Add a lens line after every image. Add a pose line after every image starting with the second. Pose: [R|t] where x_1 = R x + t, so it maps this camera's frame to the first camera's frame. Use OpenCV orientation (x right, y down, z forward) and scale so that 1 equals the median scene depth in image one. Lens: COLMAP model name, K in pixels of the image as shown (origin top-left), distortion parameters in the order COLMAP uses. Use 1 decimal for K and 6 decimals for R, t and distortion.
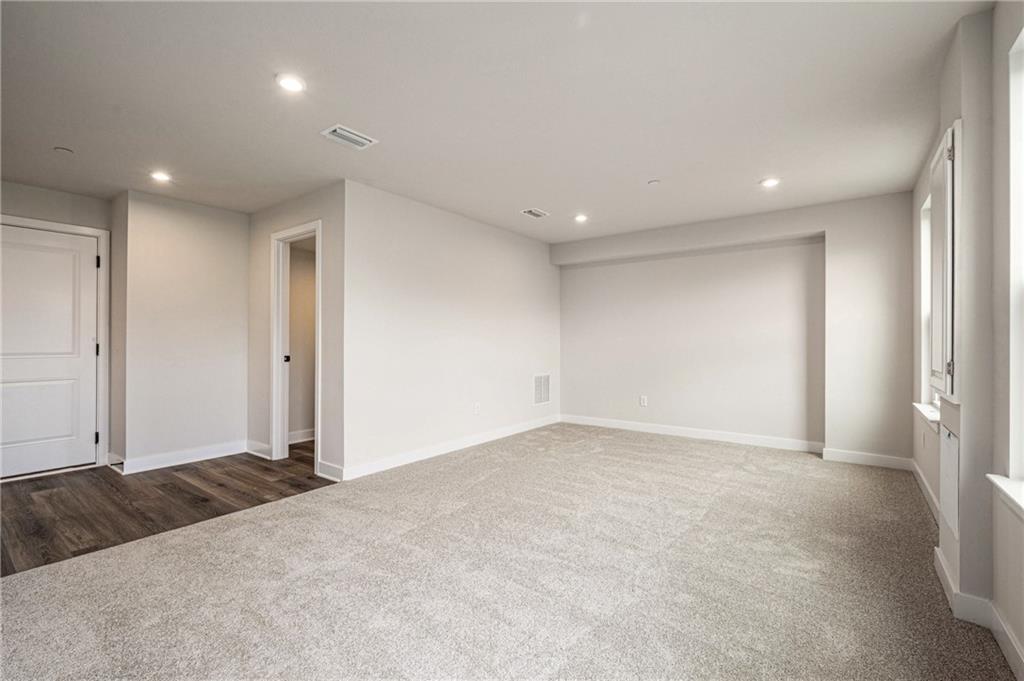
lens RADIAL K [[447.8, 0, 508.1], [0, 447.8, 341.1], [0, 0, 1]] dist [0.000825, -0.000079]
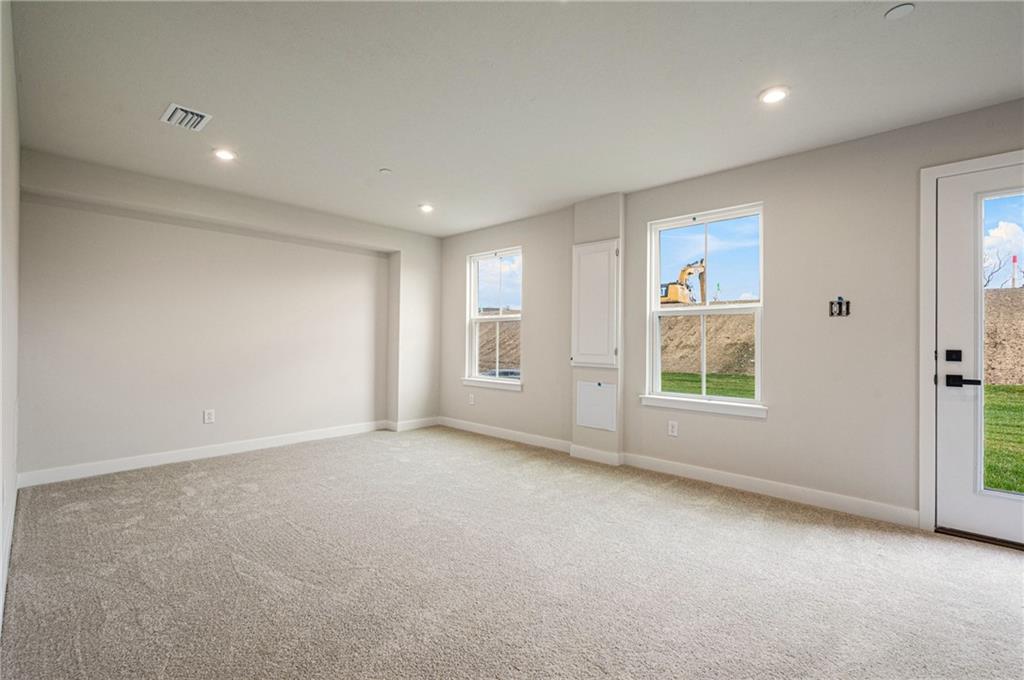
lens RADIAL K [[447.8, 0, 508.1], [0, 447.8, 340.6], [0, 0, 1]] dist [0.000825, -0.000079]
pose [[0.115755, -0.000558, 0.993278, -0.482624], [-0.006626, 0.999977, 0.001334, 0.002433], [-0.993256, -0.006736, 0.115749, 0.507411]]
